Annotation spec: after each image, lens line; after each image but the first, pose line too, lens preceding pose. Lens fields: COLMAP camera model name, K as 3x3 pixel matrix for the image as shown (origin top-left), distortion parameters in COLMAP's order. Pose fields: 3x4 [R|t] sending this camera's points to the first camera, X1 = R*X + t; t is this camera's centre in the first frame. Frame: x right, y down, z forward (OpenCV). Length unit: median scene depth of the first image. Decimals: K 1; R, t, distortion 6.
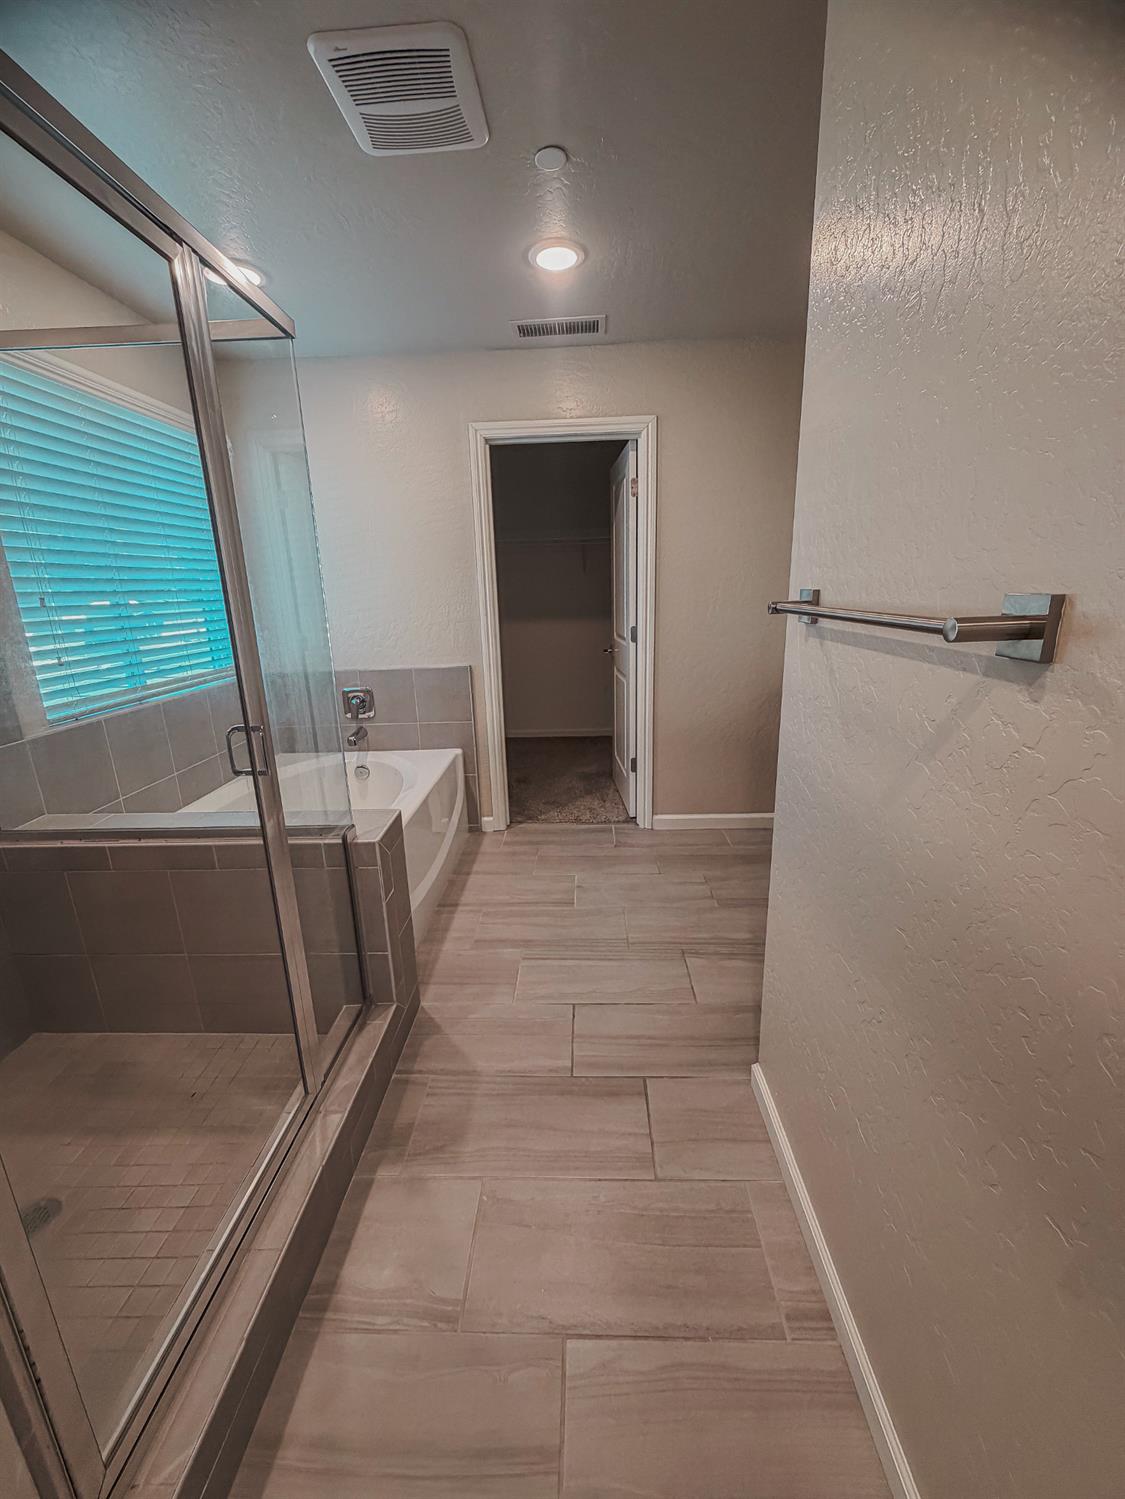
lens RADIAL K [[596.1, 0, 561.3], [0, 596.1, 744.4], [0, 0, 1]] dist [-0.000419, 0.000011]
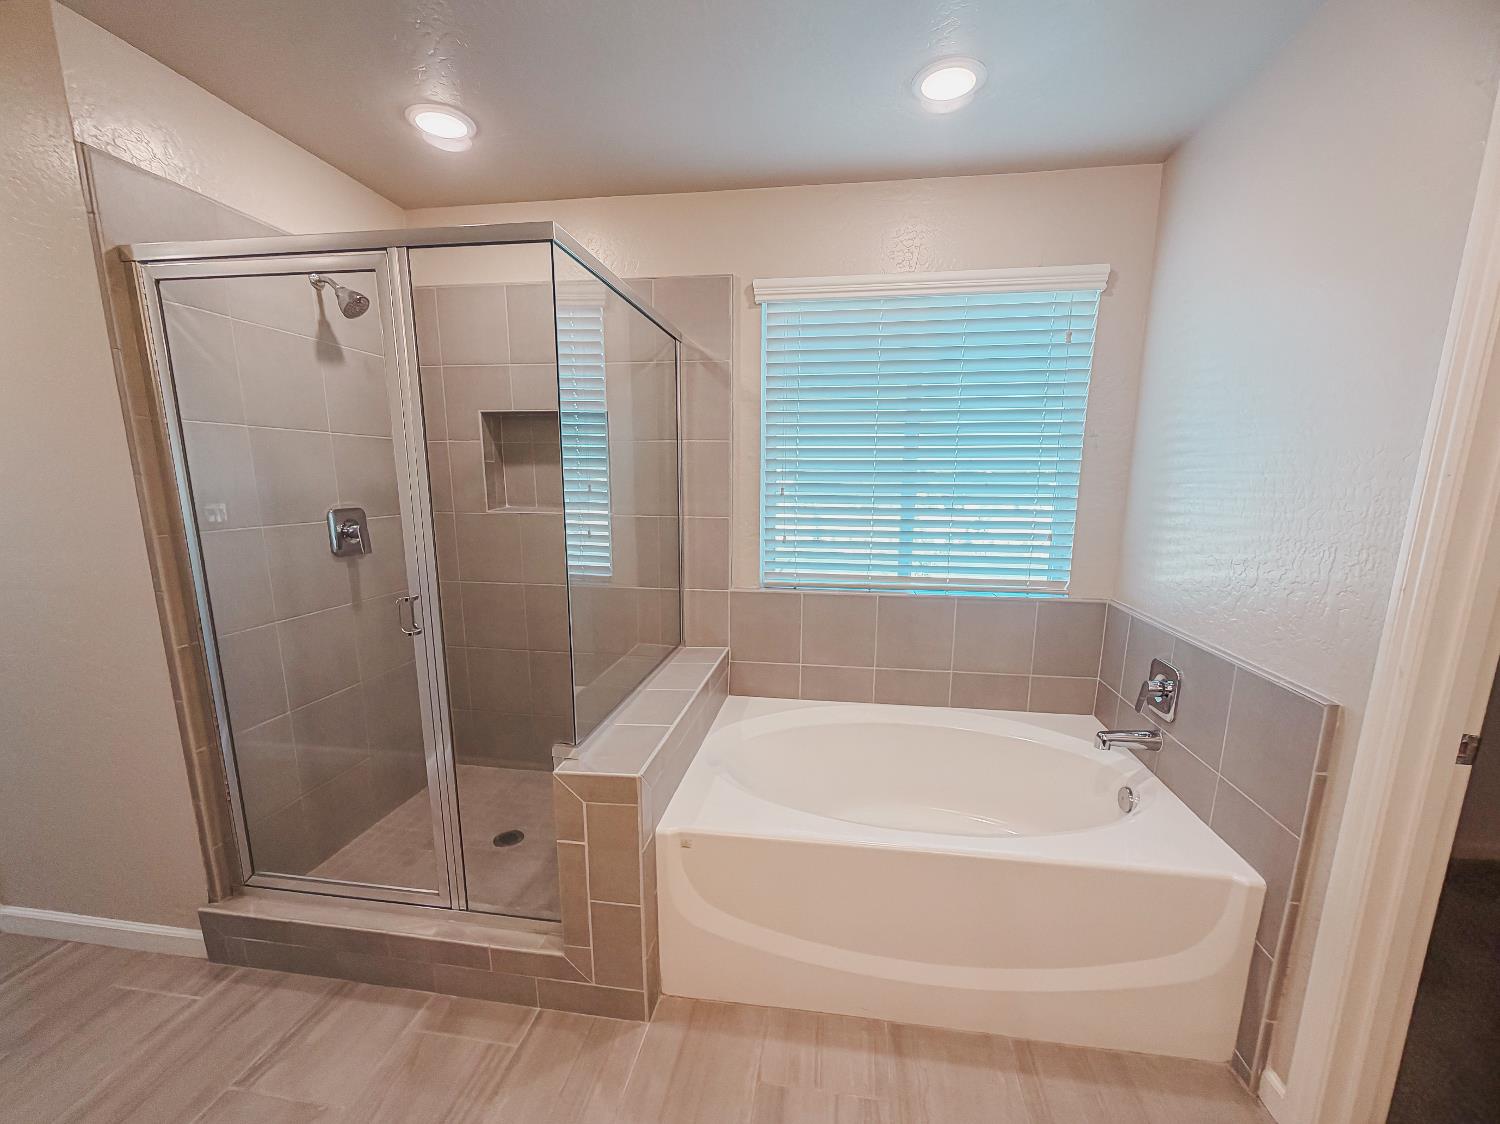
lens RADIAL K [[596.5, 0, 754.8], [0, 596.5, 572.9], [0, 0, 1]] dist [-0.000419, 0.000011]
pose [[-0.104796, 0.206122, -0.972898, 0.343987], [-0.252483, 0.940718, 0.226501, -0.296320], [0.961910, 0.269377, -0.046541, 0.878509]]
